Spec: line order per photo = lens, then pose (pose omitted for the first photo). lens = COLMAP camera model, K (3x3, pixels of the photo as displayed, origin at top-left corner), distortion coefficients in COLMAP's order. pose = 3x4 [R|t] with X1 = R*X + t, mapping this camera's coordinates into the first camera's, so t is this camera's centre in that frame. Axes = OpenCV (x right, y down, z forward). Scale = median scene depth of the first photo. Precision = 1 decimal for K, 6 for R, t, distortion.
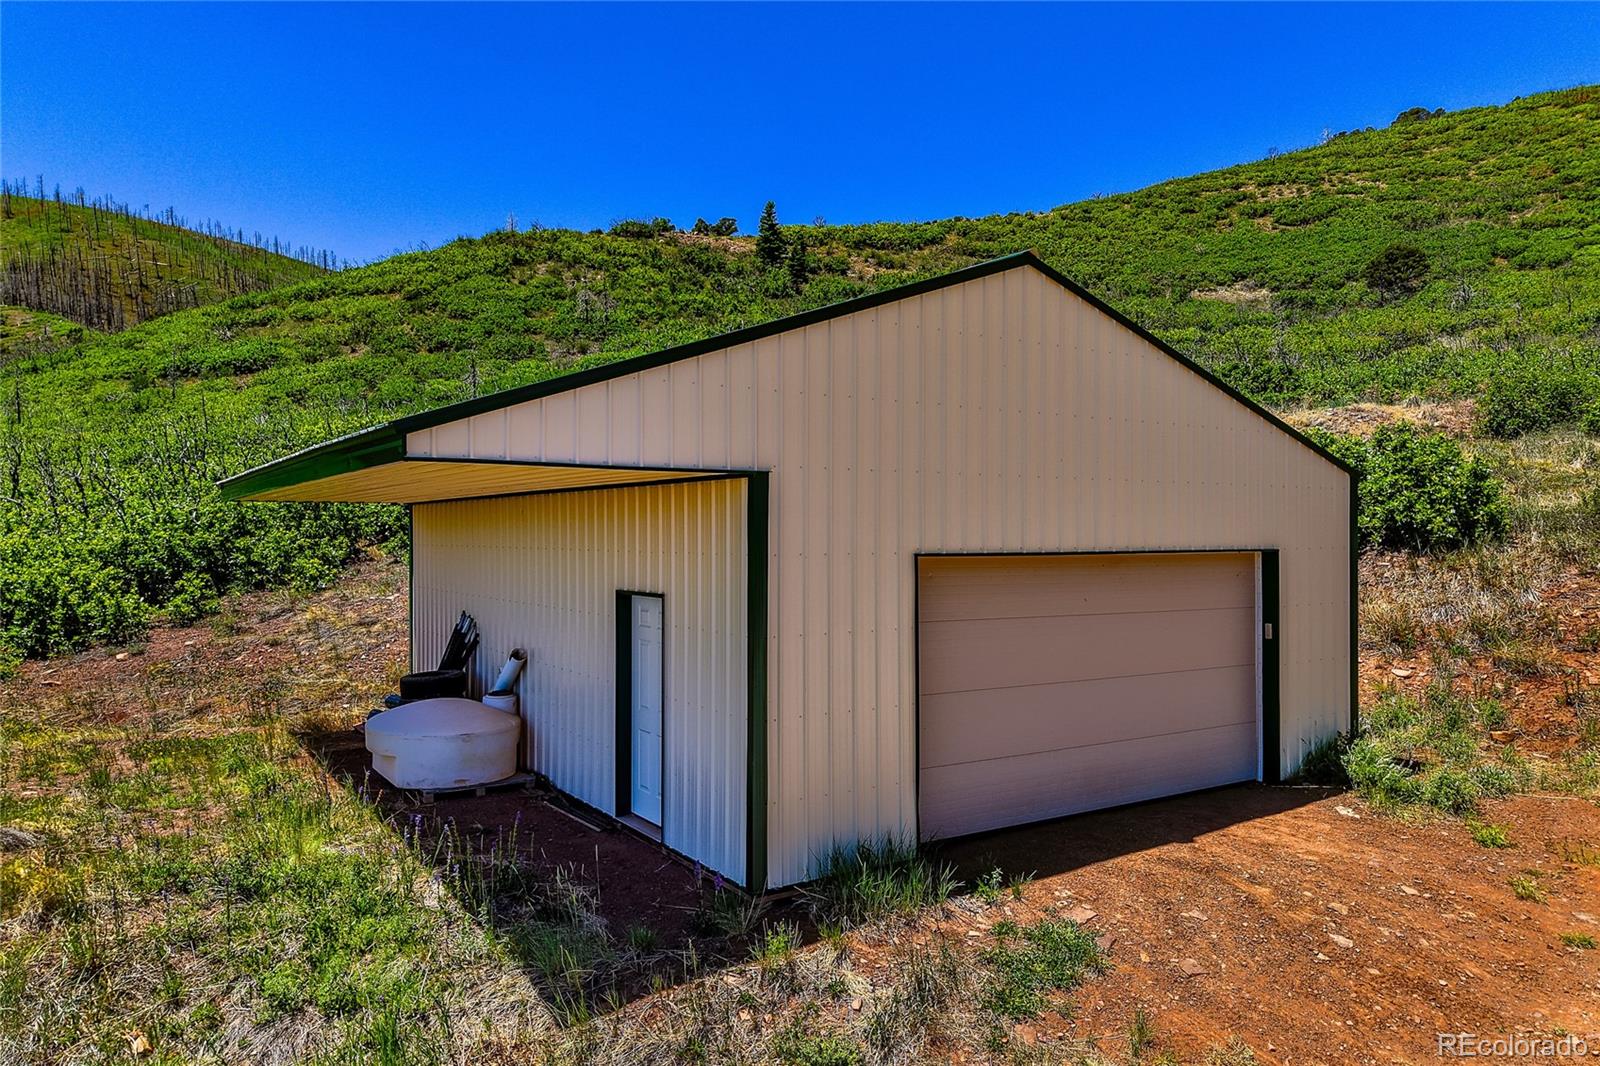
lens RADIAL K [[1072.7, 0, 795.1], [0, 1072.7, 531.8], [0, 0, 1]] dist [0.044749, -0.053692]
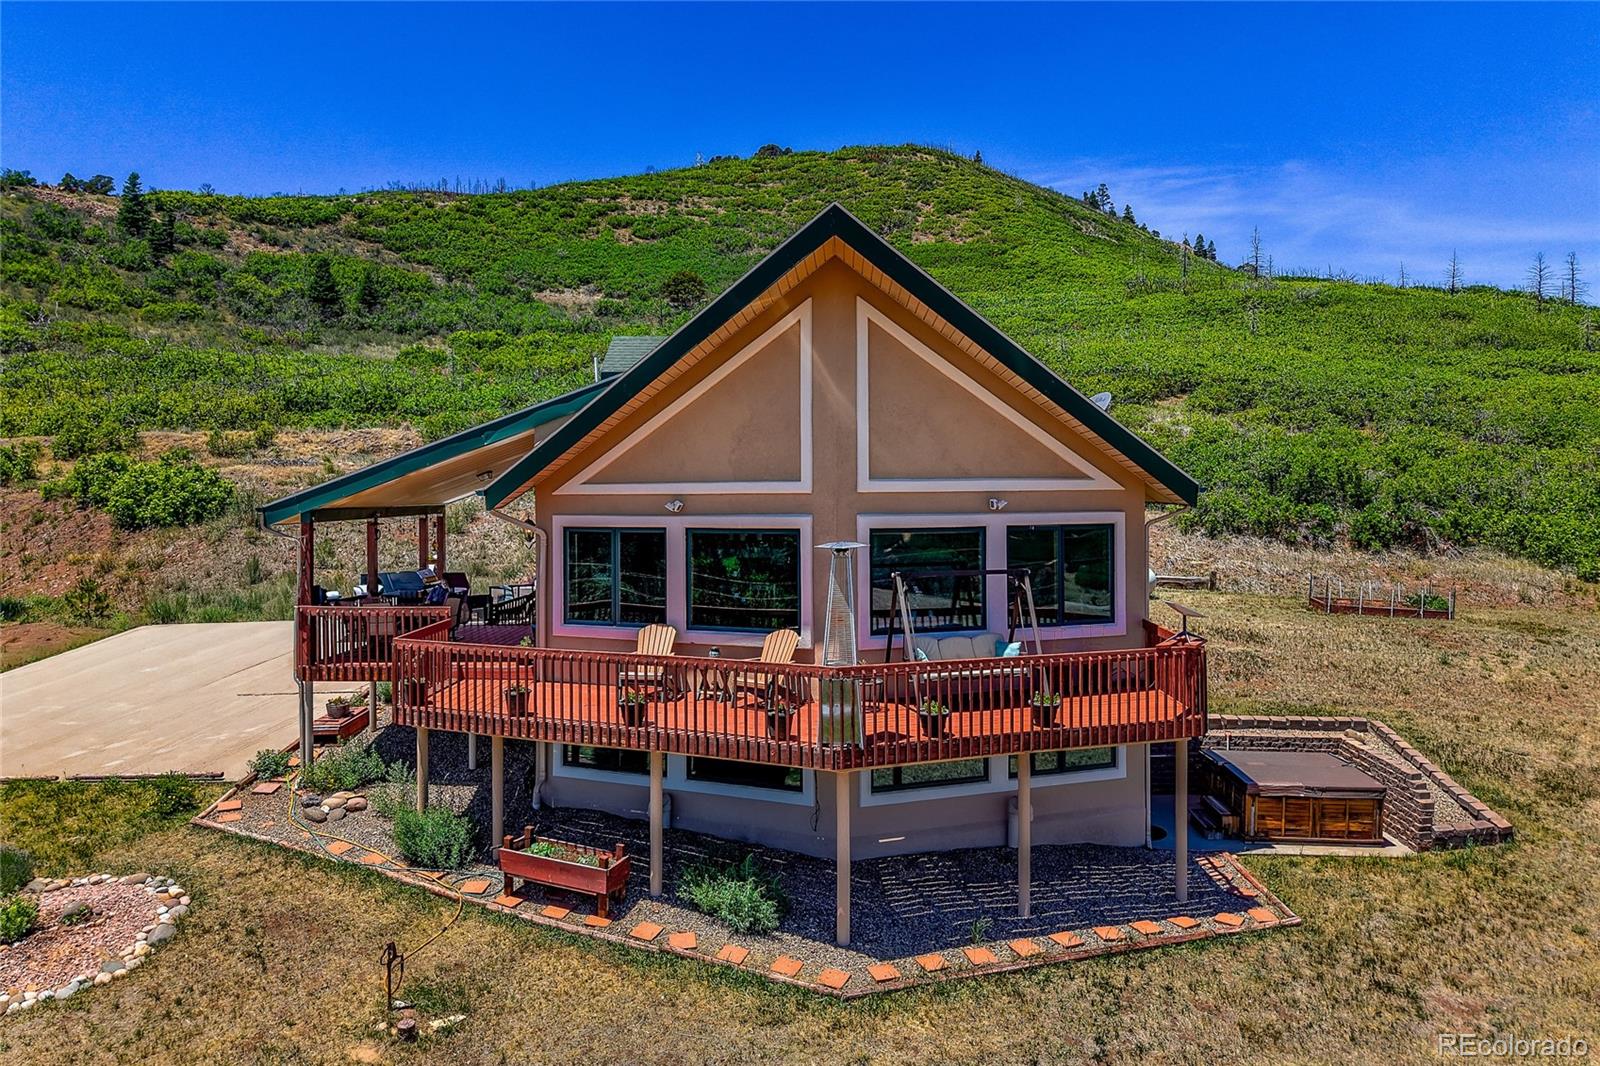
lens RADIAL K [[1083.5, 0, 796.3], [0, 1083.5, 479.6], [0, 0, 1]] dist [0.022802, -0.024188]
pose [[0.907248, -0.004553, 0.420571, 0.113388], [0.005735, 0.999982, -0.001546, -0.009584], [-0.420557, 0.003815, 0.907258, -0.208264]]
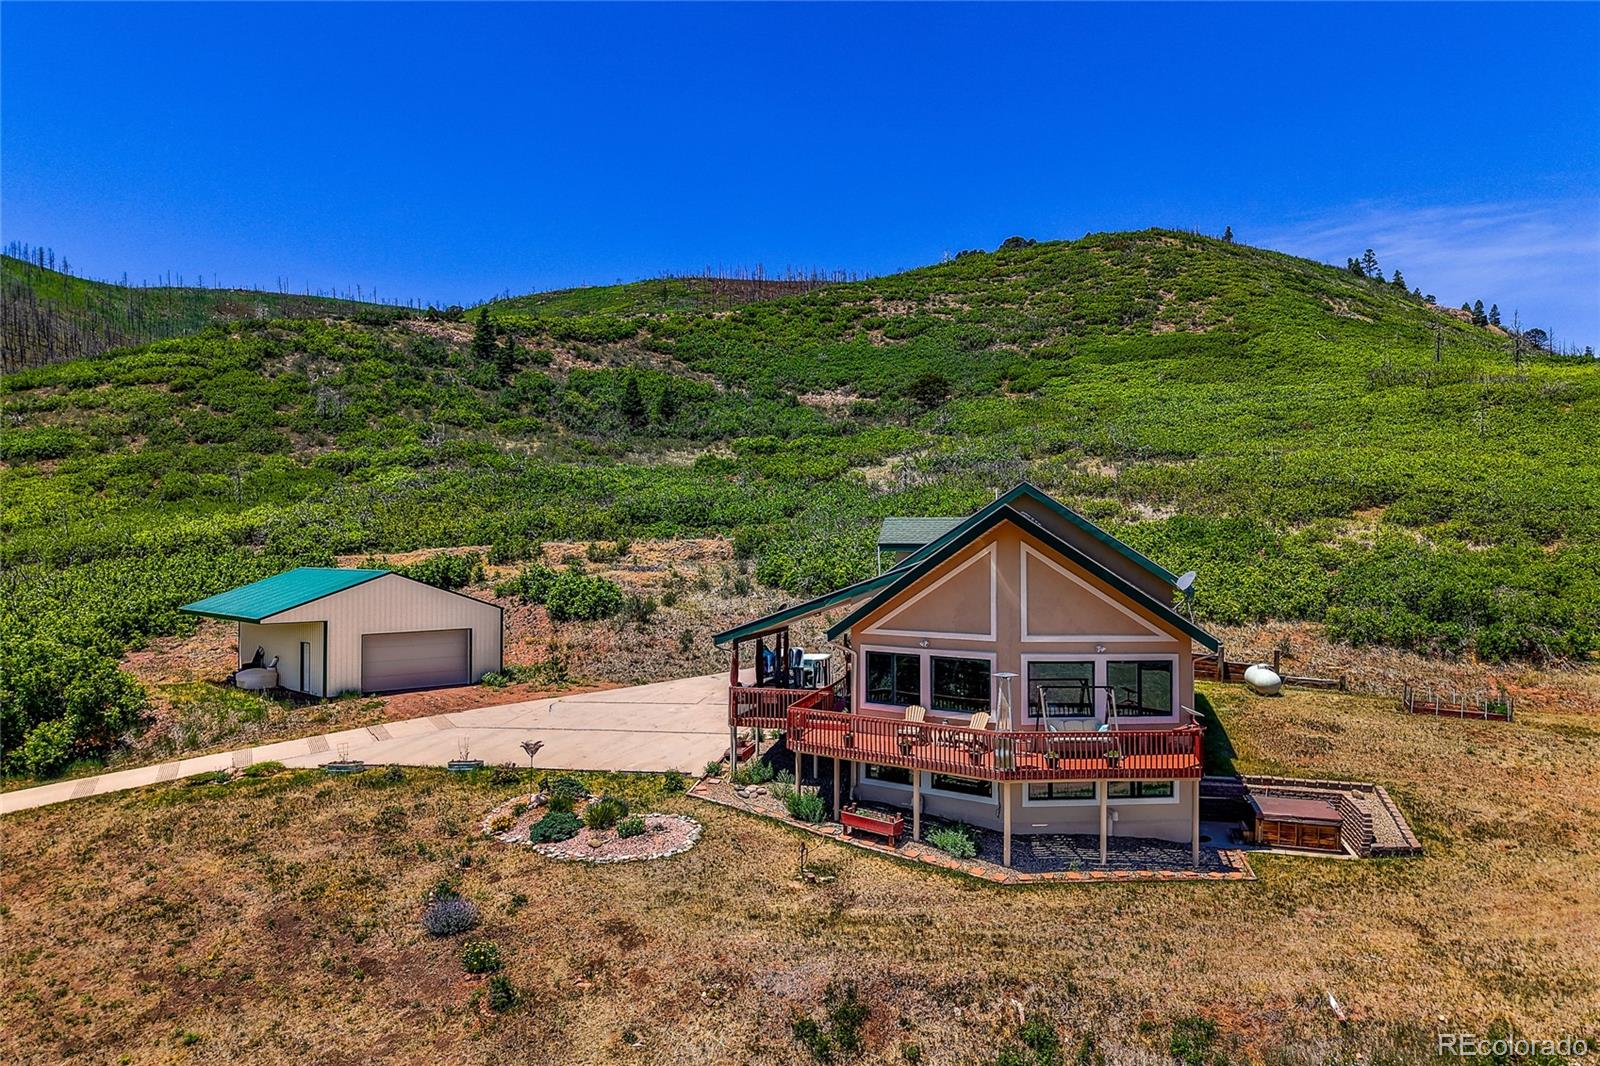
lens RADIAL K [[1072.7, 0, 795.1], [0, 1072.7, 531.8], [0, 0, 1]] dist [0.044749, -0.053692]
pose [[0.978740, 0.005539, 0.205029, 0.076231], [-0.002741, 0.999899, -0.013924, -0.028289], [-0.205086, 0.013066, 0.978657, -0.315539]]
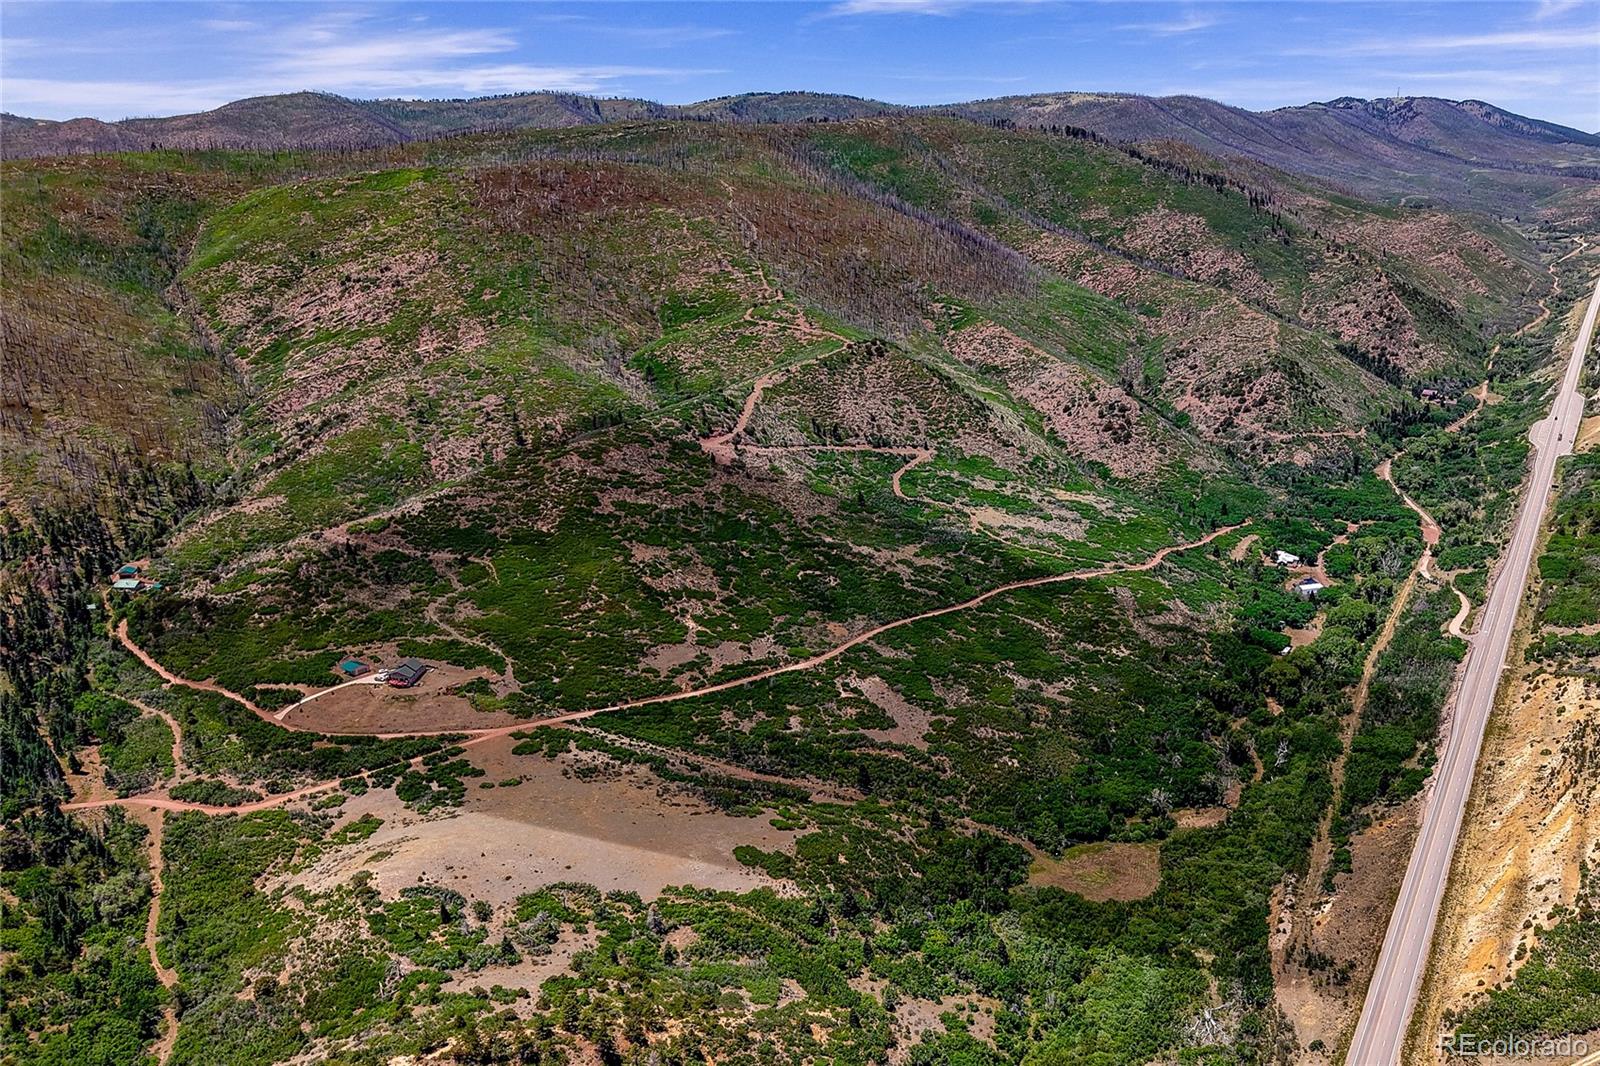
lens RADIAL K [[1135.8, 0, 800.0], [0, 1135.8, 533.0], [0, 0, 1]] dist [0.106004, -0.069322]
pose [[0.946987, -0.083980, 0.310103, 0.312800], [0.003946, 0.968199, 0.250151, -1.703732], [-0.321249, -0.235666, 0.917203, -4.682537]]
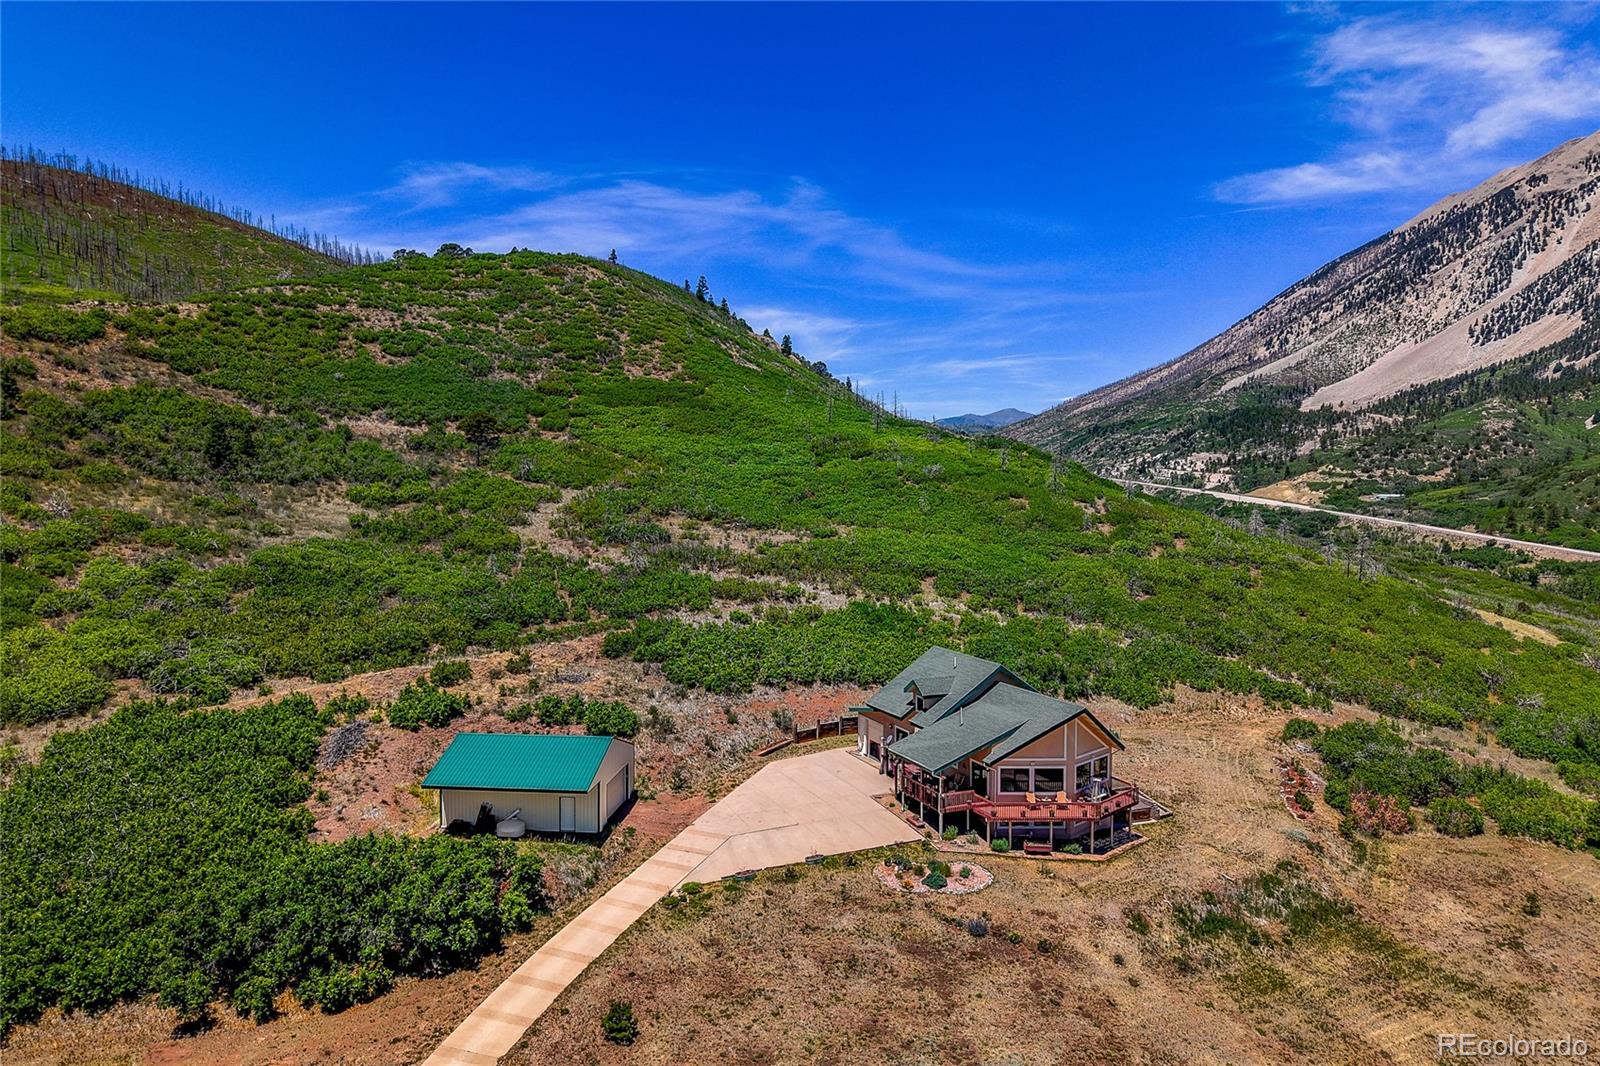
lens RADIAL K [[1072.7, 0, 795.1], [0, 1072.7, 531.8], [0, 0, 1]] dist [0.044749, -0.053692]
pose [[0.637062, -0.037739, 0.769888, -0.334445], [-0.004612, 0.998596, 0.052766, -0.151036], [-0.770798, -0.037166, 0.635994, -0.336026]]
